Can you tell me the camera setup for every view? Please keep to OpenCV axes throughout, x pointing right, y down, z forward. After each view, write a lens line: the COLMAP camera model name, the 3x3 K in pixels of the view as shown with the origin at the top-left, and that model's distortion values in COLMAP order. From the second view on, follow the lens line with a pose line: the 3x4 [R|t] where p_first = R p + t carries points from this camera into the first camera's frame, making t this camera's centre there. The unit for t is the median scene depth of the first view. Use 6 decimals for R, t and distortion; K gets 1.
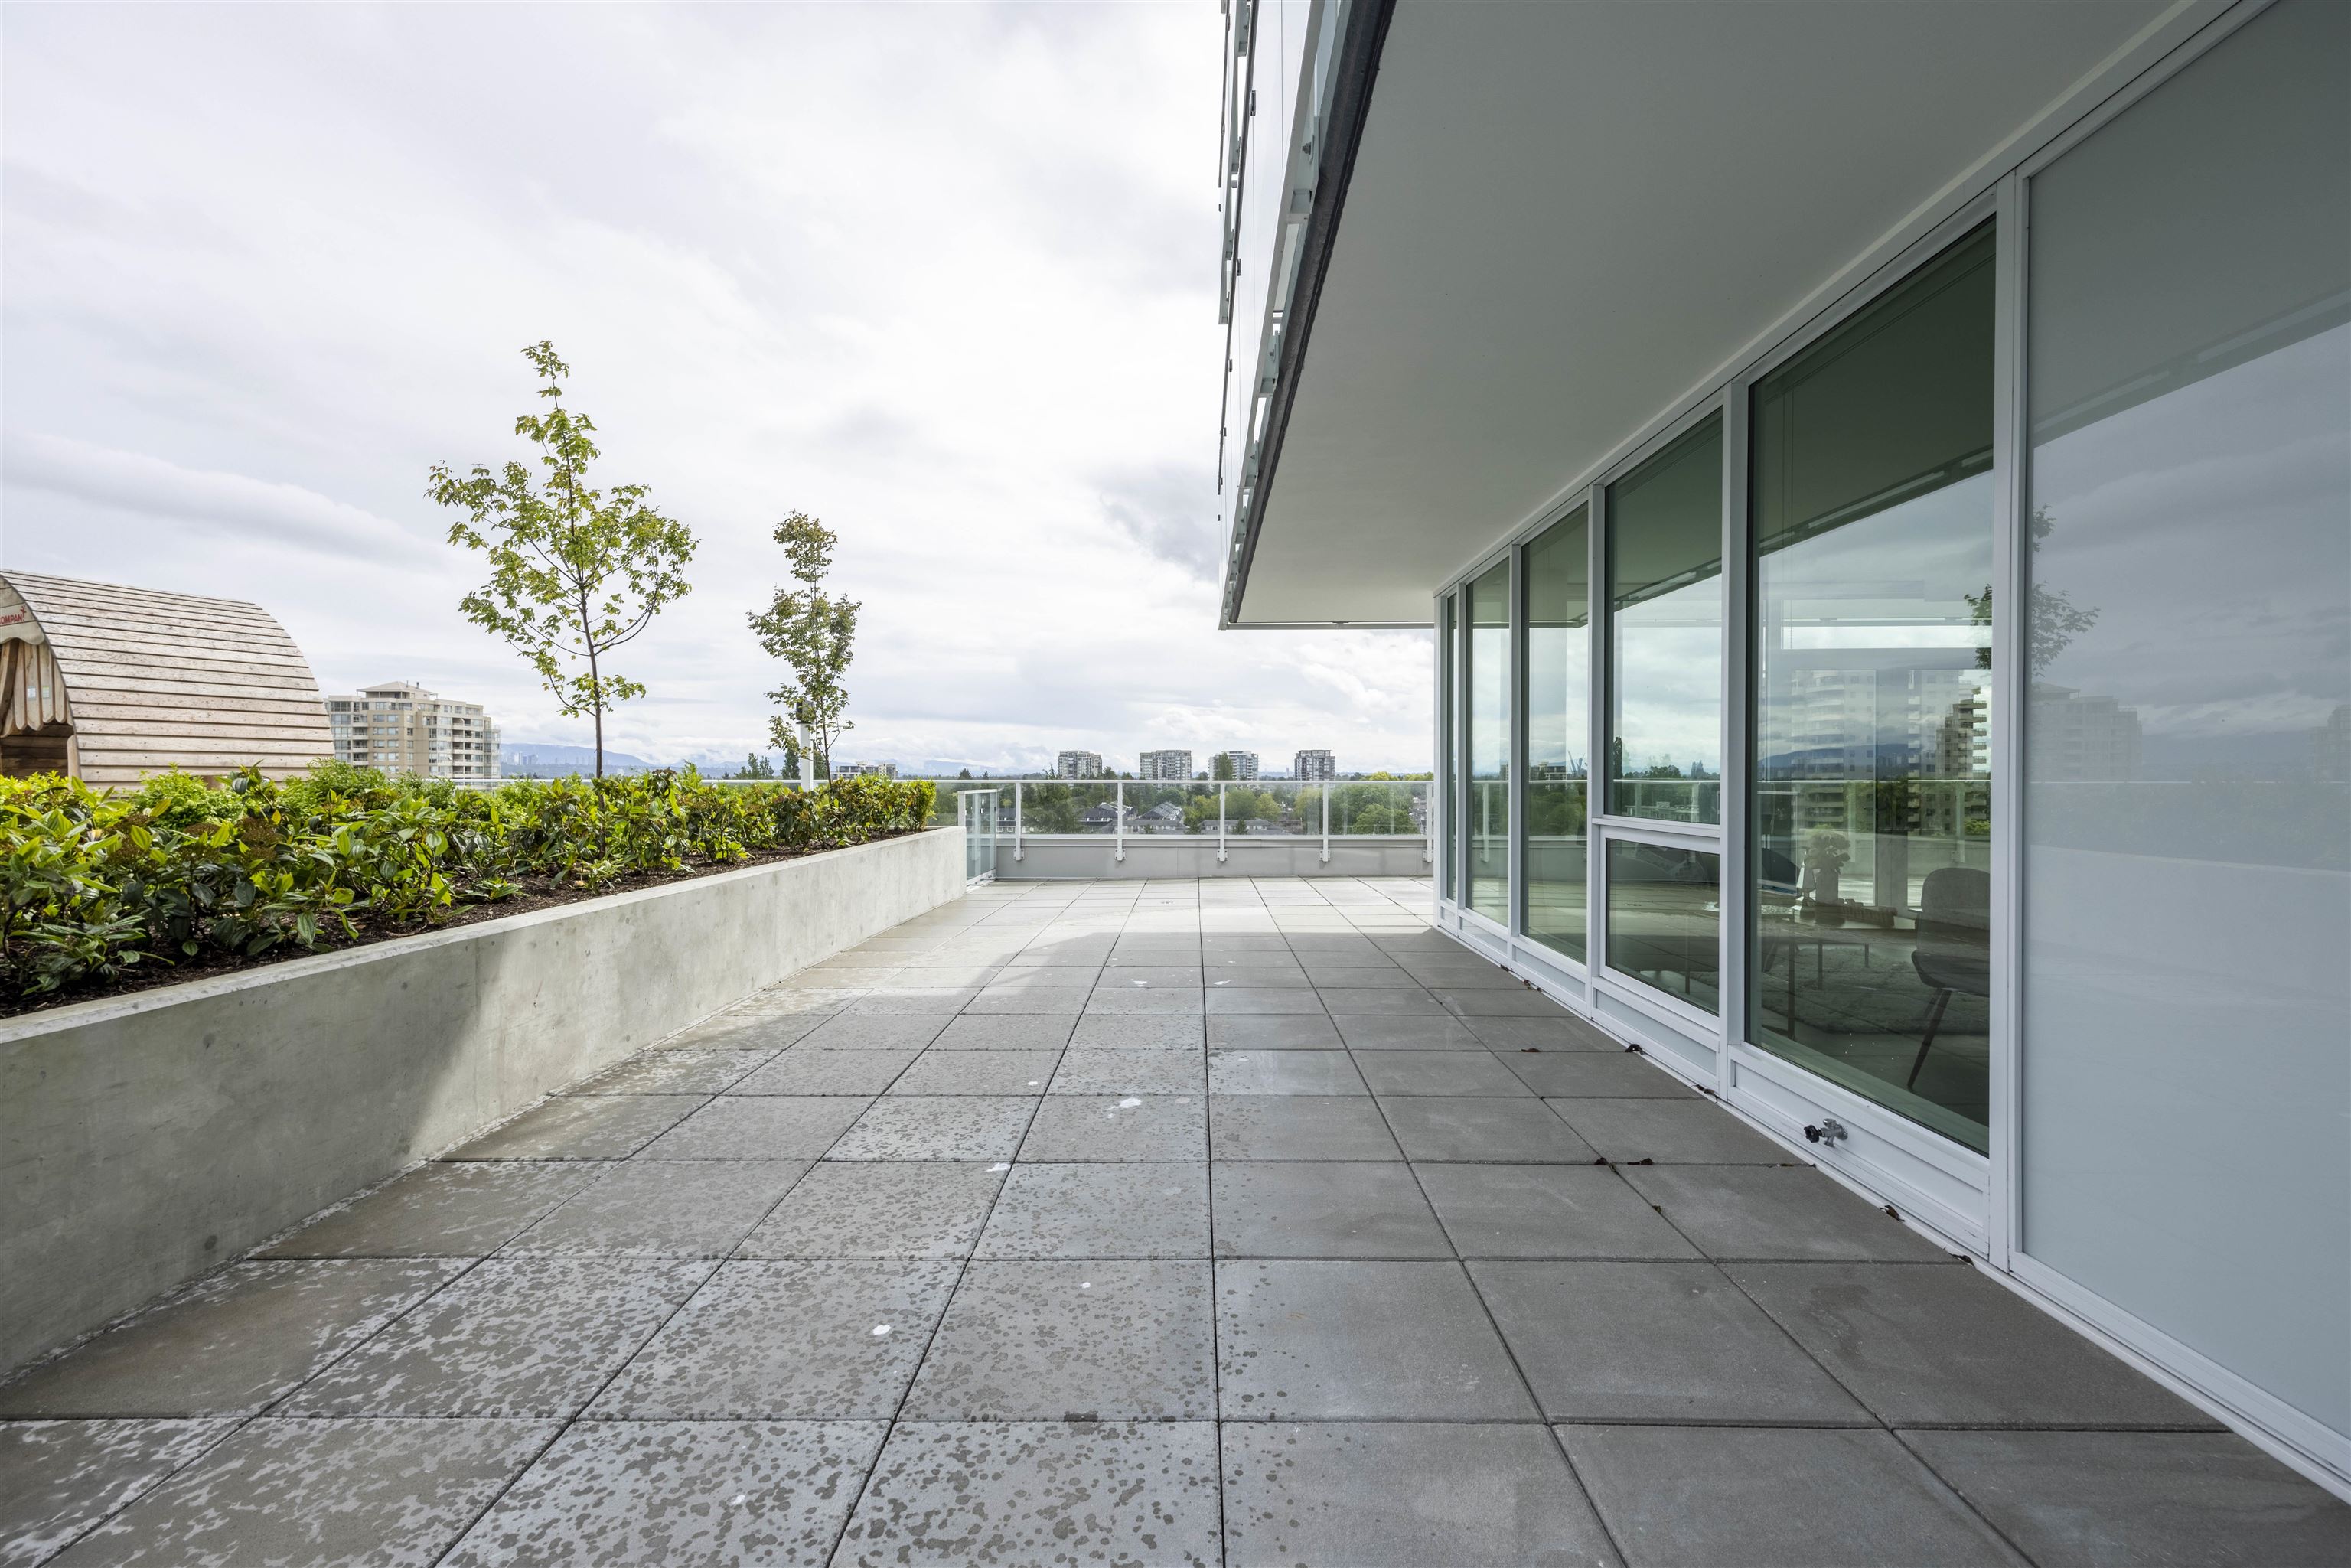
lens RADIAL K [[1012.7, 0, 1183.8], [0, 1012.7, 776.2], [0, 0, 1]] dist [0.010204, -0.001785]
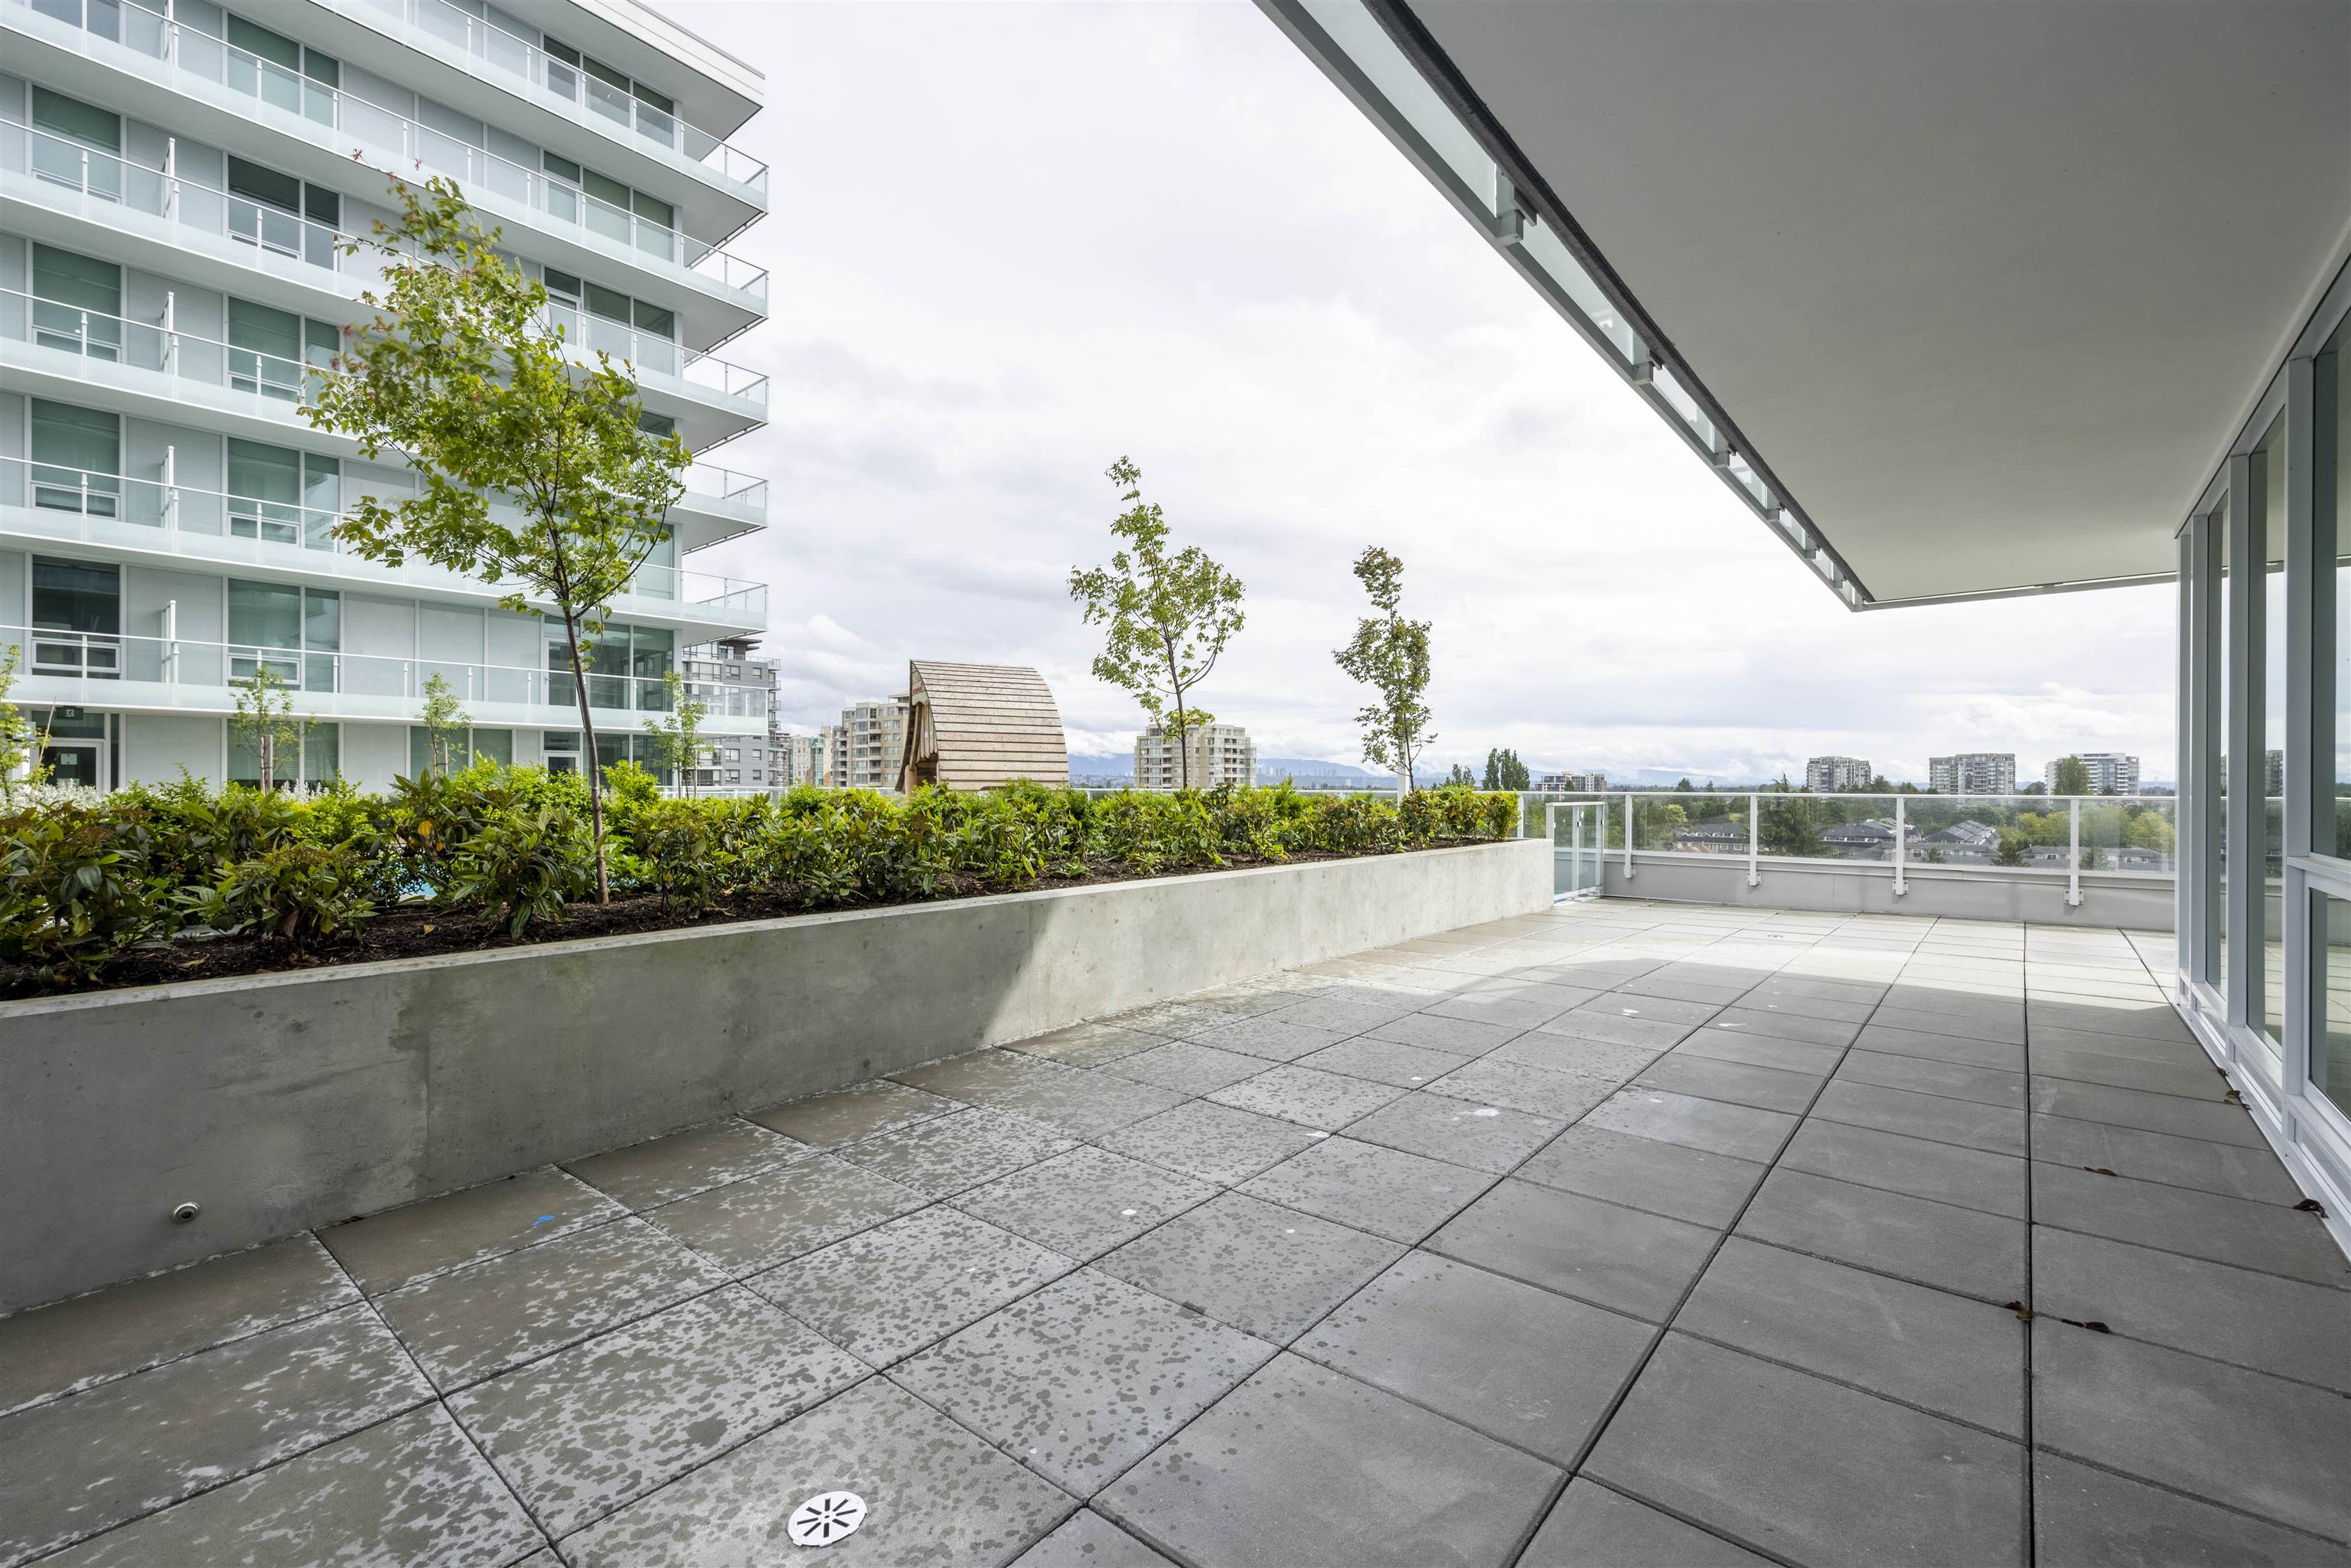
lens RADIAL K [[1012.7, 0, 1160.6], [0, 1012.7, 802.1], [0, 0, 1]] dist [0.010204, -0.001785]
pose [[0.770528, 0.012400, -0.637285, 0.329001], [-0.002606, 0.999864, 0.016303, -0.004351], [0.637400, -0.010901, 0.770456, 0.011687]]
